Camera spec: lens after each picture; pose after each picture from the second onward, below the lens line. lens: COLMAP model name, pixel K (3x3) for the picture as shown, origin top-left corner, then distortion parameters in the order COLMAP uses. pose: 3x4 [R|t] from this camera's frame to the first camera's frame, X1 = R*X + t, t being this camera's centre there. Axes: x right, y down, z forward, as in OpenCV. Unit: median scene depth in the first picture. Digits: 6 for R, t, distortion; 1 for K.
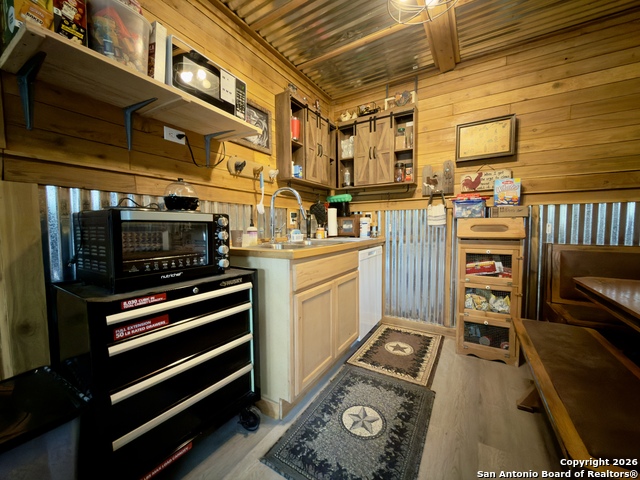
lens RADIAL K [[255.4, 0, 319.4], [0, 255.4, 241.1], [0, 0, 1]] dist [-0.002026, 0.000330]
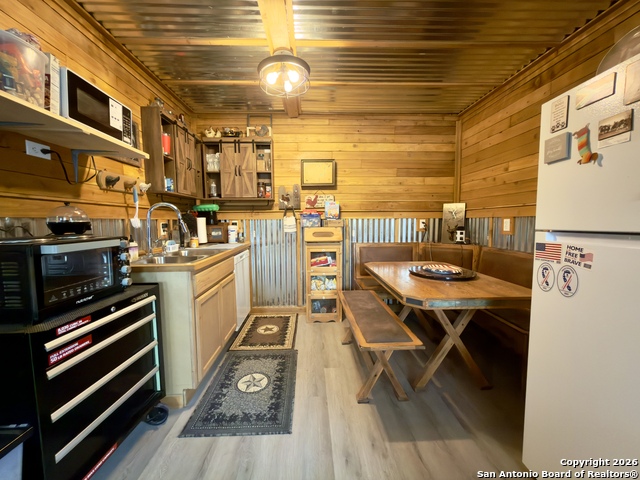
lens RADIAL K [[255.4, 0, 322.8], [0, 255.4, 240.8], [0, 0, 1]] dist [-0.002026, 0.000330]
pose [[0.826230, -0.044269, 0.561591, -0.182073], [0.034671, 0.999014, 0.027741, -0.056993], [-0.562265, -0.003449, 0.826950, -0.239483]]
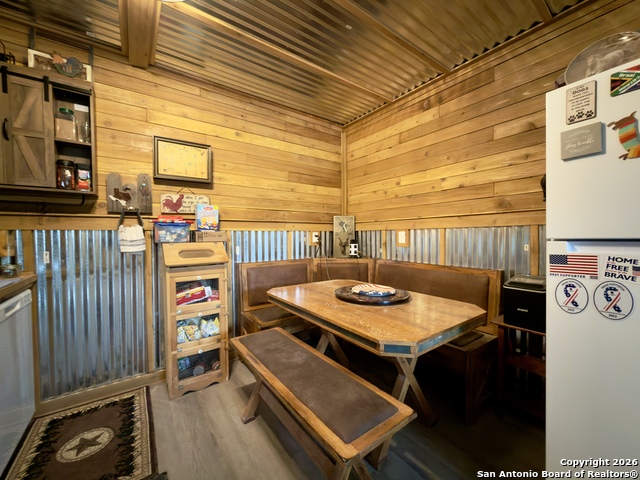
lens RADIAL K [[255.4, 0, 321.6], [0, 255.4, 240.9], [0, 0, 1]] dist [-0.002026, 0.000330]
pose [[0.380044, -0.018268, 0.924788, -0.060750], [0.058598, 0.998272, -0.004361, -0.069058], [-0.923110, 0.055848, 0.380458, 0.187807]]
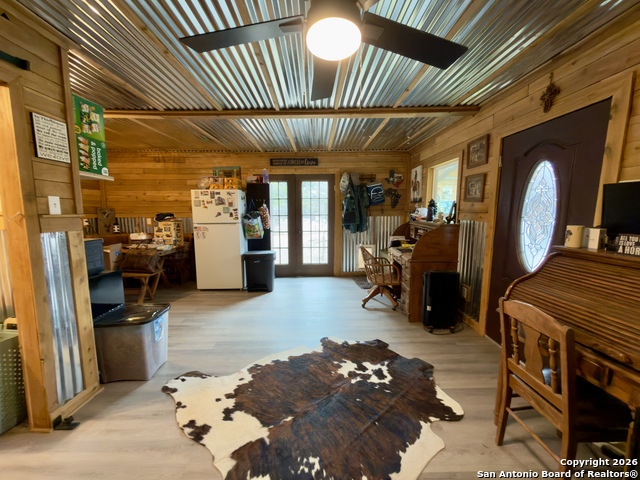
lens RADIAL K [[255.4, 0, 320.8], [0, 255.4, 241.0], [0, 0, 1]] dist [-0.002026, 0.000330]
pose [[-0.538705, -0.094993, 0.837122, -1.897966], [0.051667, 0.988028, 0.145365, -0.160465], [-0.840909, 0.121560, -0.527348, 0.227602]]
